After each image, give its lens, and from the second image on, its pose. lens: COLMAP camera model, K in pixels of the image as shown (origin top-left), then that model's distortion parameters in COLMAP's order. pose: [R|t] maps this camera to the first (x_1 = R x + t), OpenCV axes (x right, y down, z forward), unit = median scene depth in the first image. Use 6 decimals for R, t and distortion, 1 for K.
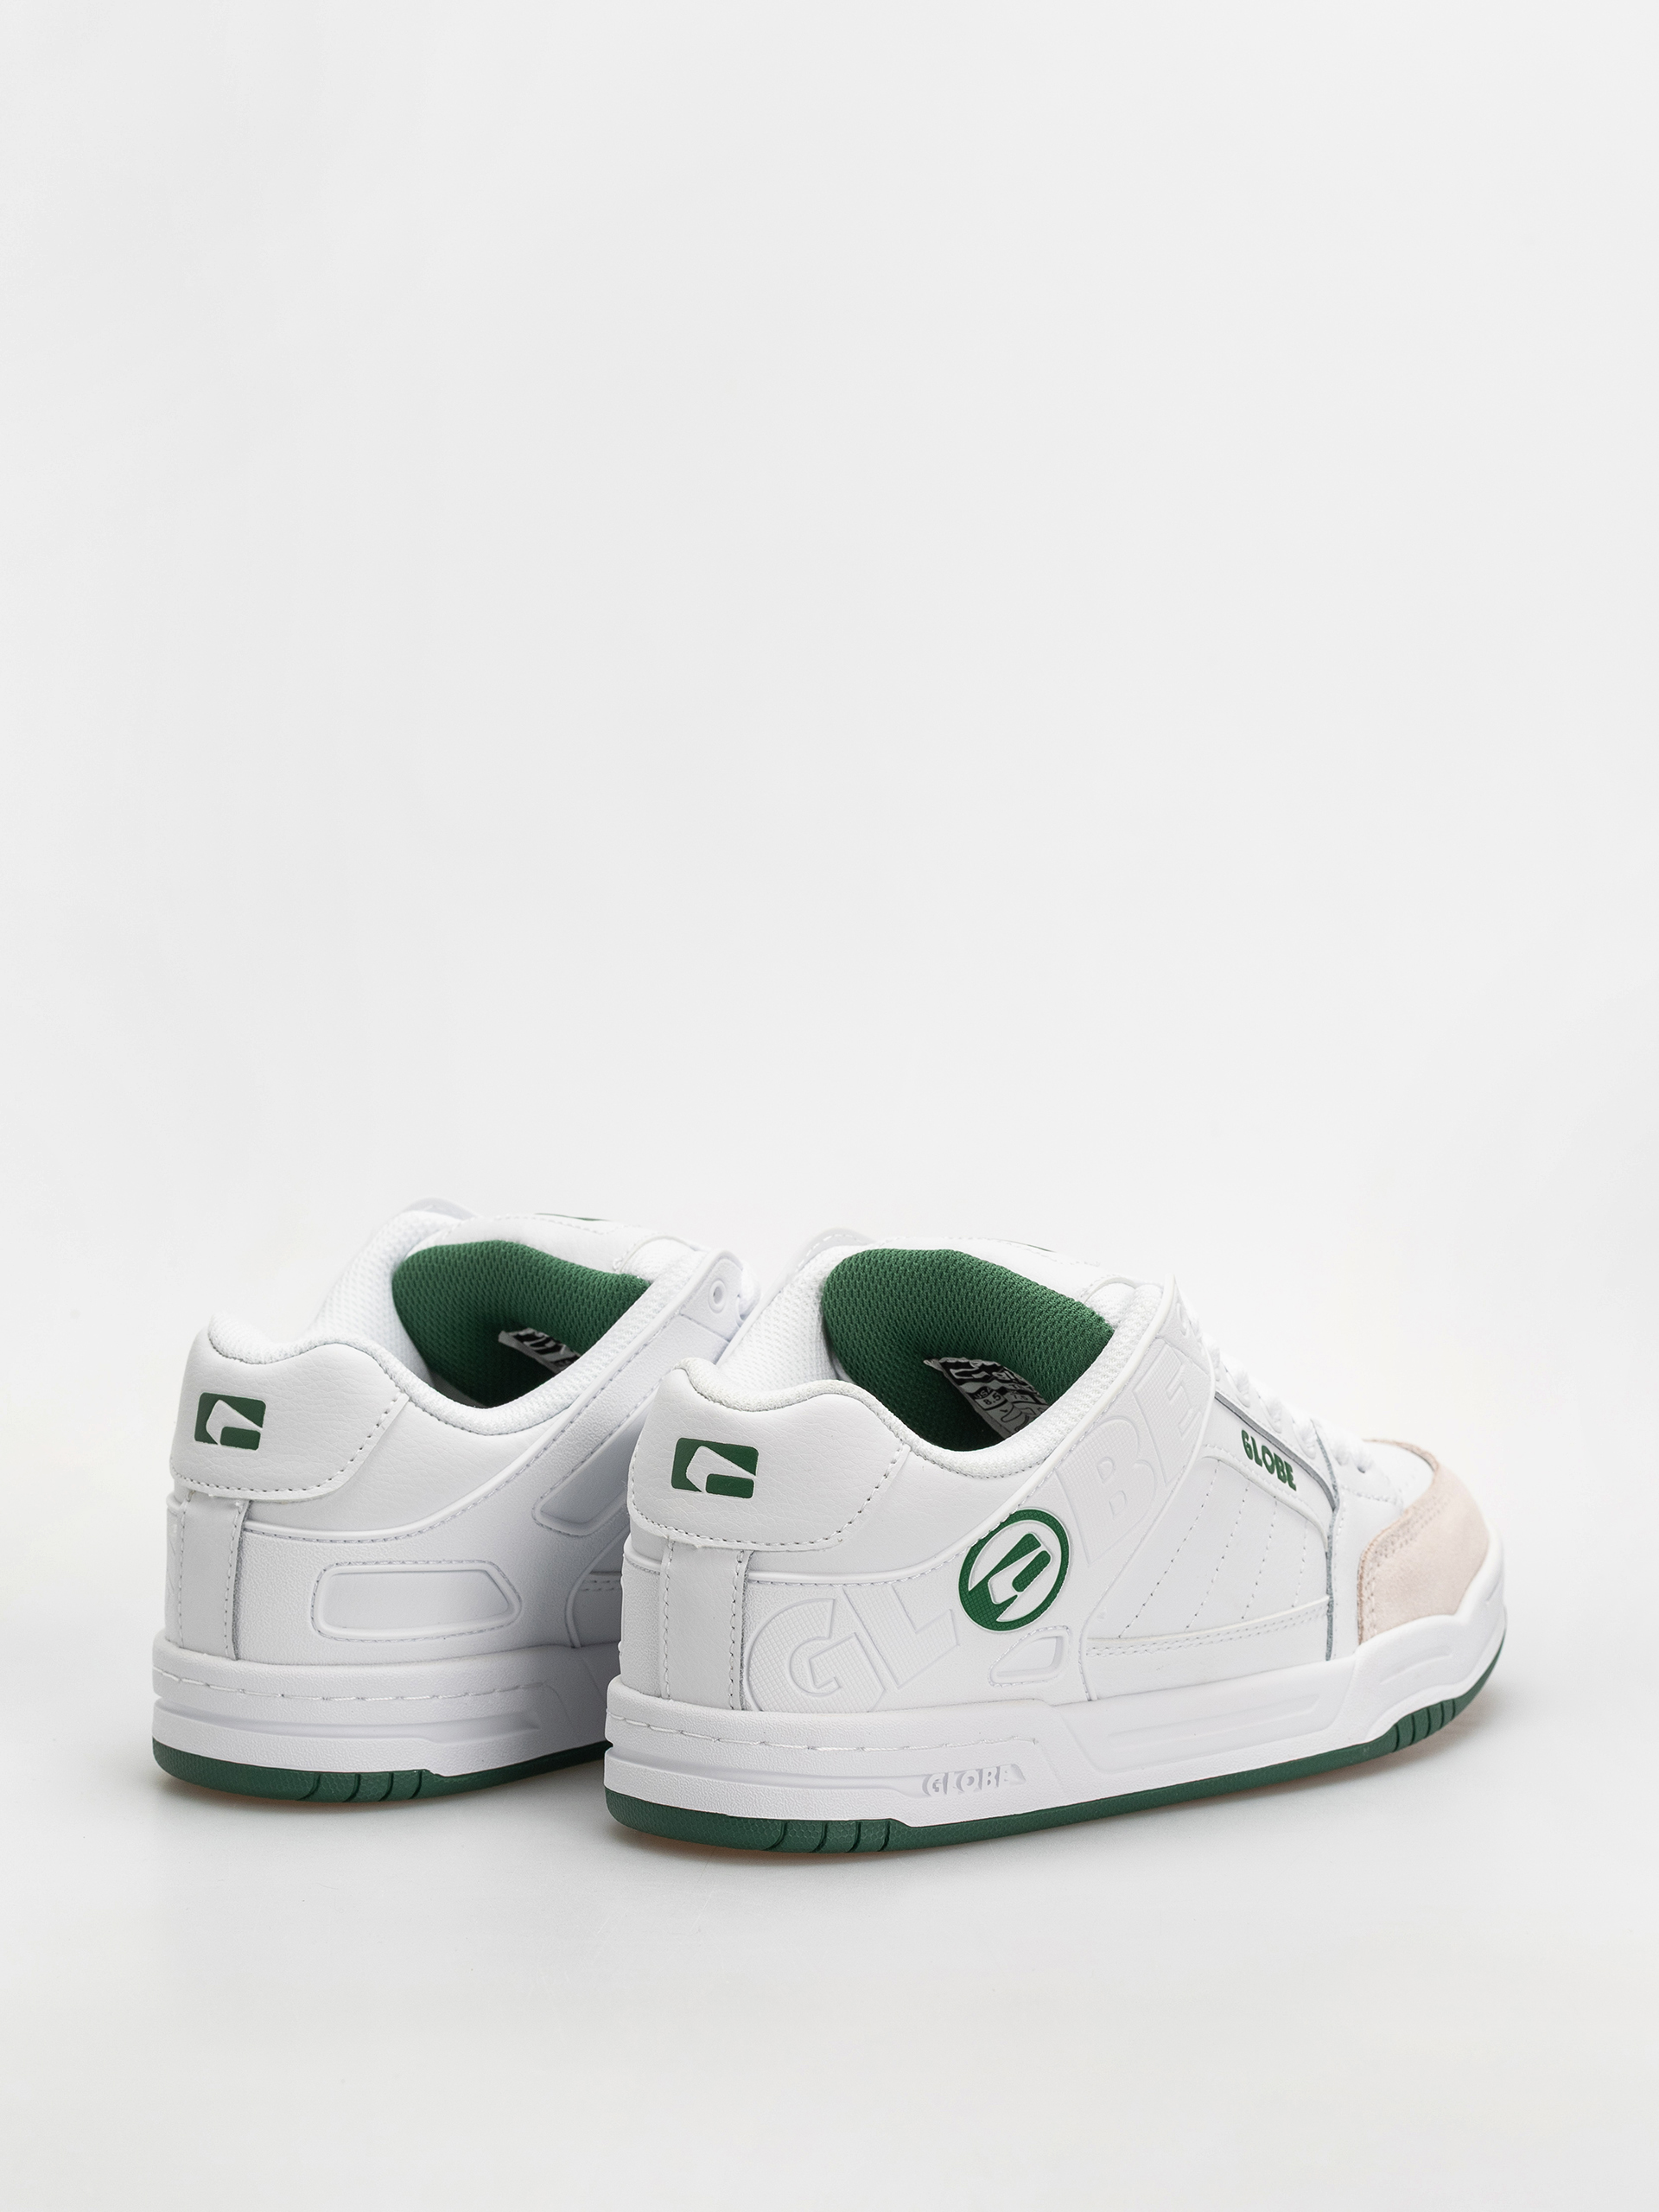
lens RADIAL K [[7003.6, 0, 829.5], [0, 7003.6, 1106.0], [0, 0, 1]] dist [0.105148, -0.353992]
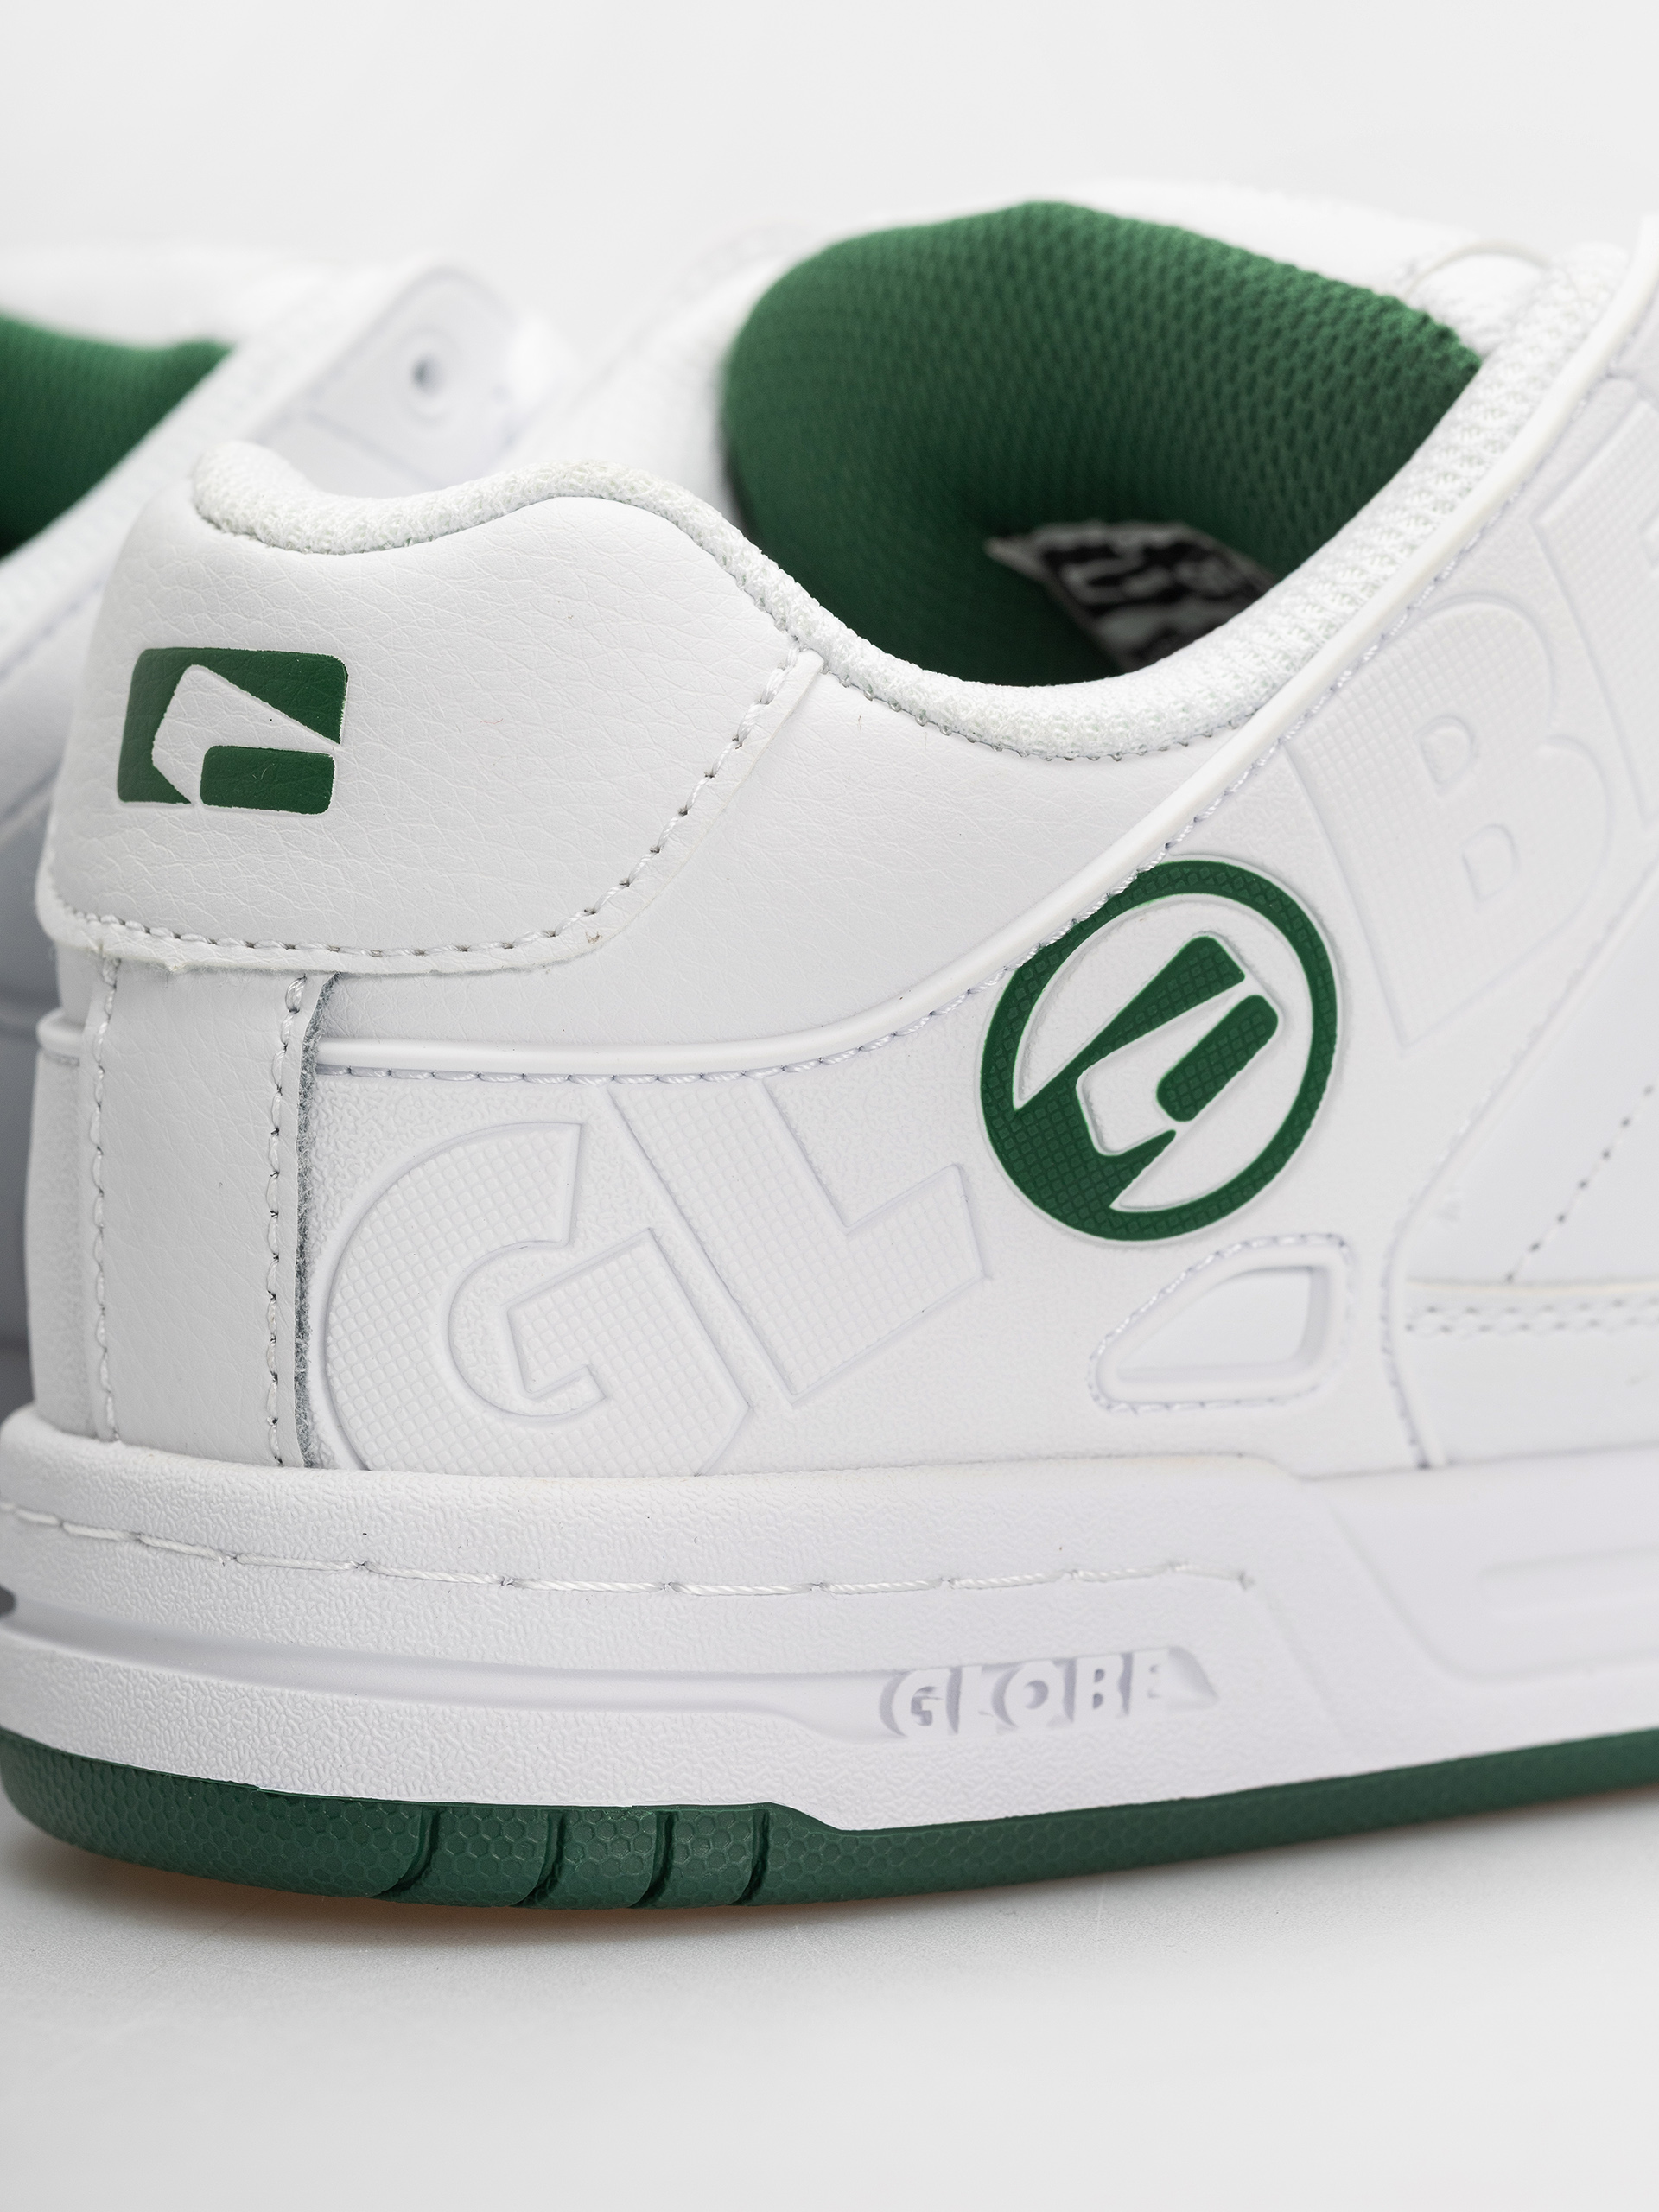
lens RADIAL K [[7003.6, 0, 829.5], [0, 7003.6, 1106.0], [0, 0, 1]] dist [0.105148, -0.353992]
pose [[0.993113, -0.005874, -0.117011, 0.049512], [0.004317, 0.999899, -0.013550, 0.073503], [0.117079, 0.012951, 0.993038, 0.675290]]
